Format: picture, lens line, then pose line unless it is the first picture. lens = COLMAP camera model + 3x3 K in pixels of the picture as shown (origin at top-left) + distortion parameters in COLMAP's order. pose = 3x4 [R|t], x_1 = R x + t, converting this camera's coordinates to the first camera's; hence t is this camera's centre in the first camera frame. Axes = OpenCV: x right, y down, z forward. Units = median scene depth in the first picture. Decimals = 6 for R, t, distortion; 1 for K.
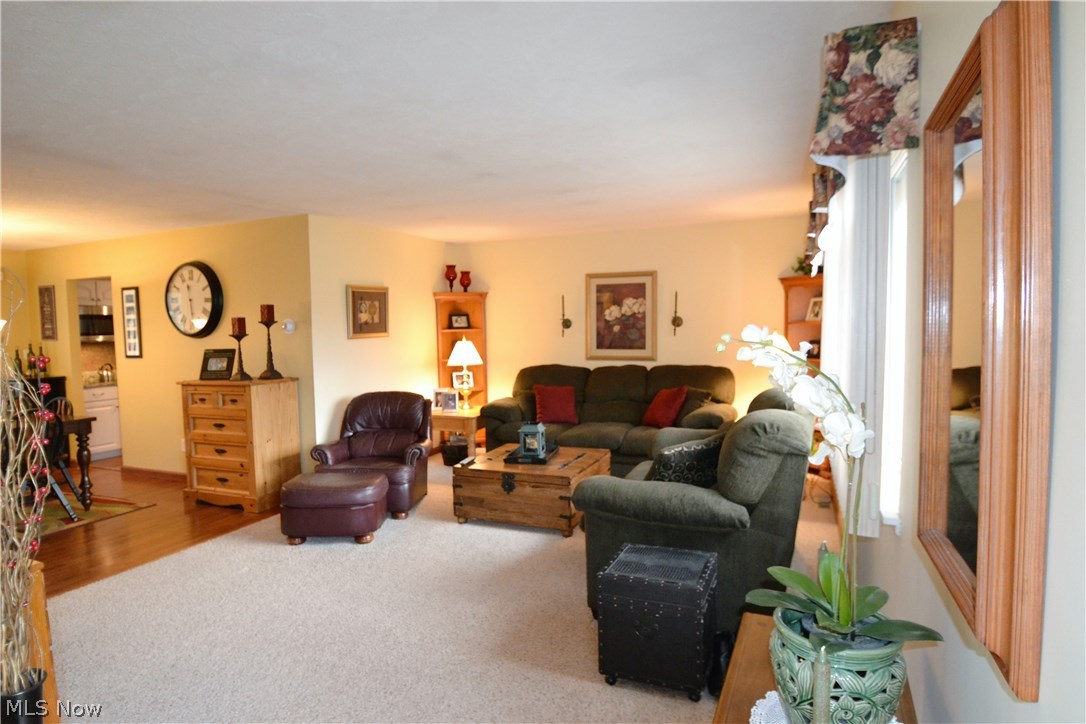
lens RADIAL K [[623.3, 0, 518.1], [0, 623.3, 363.0], [0, 0, 1]] dist [-0.022195, -0.010062]
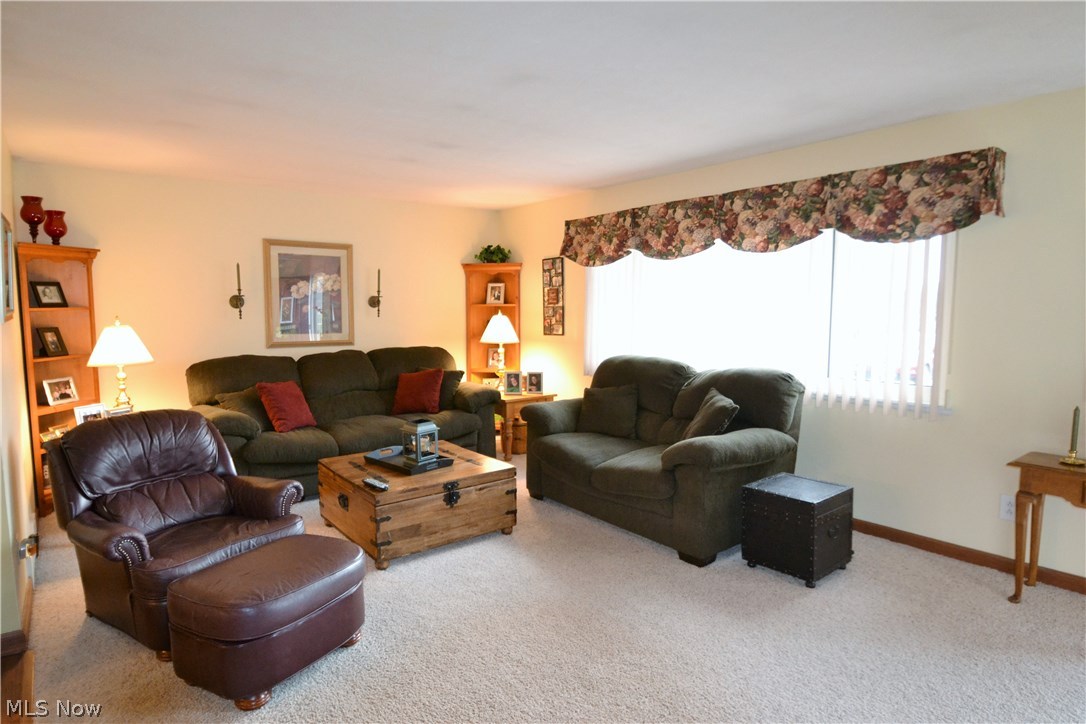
lens RADIAL K [[623.3, 0, 541.4], [0, 623.3, 364.0], [0, 0, 1]] dist [-0.022195, -0.010062]
pose [[0.448227, -0.063841, 0.891637, -0.459224], [0.047724, 0.997733, 0.047447, -0.006119], [-0.892645, 0.021286, 0.450258, 0.357550]]
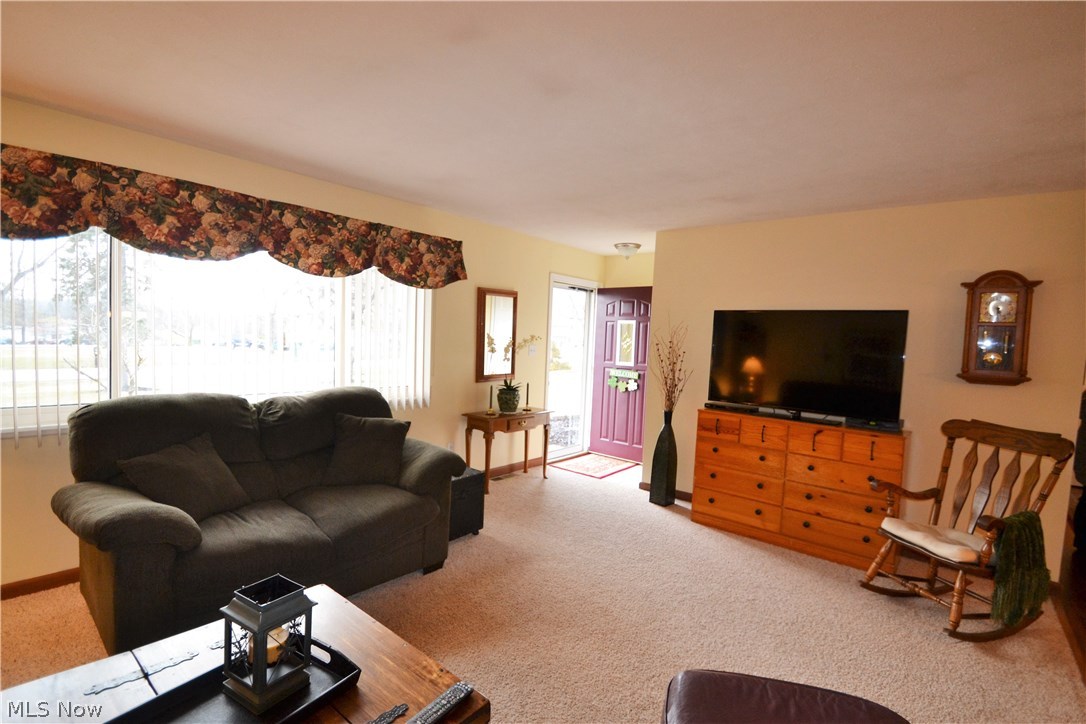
lens RADIAL K [[504.4, 0, 544.9], [0, 504.4, 359.3], [0, 0, 1]] dist [-0.003500, -0.003135]
pose [[-0.964160, -0.044923, 0.261490, -0.151968], [-0.018201, 0.994439, 0.103732, -0.051153], [-0.264695, 0.095255, -0.959616, 0.889093]]
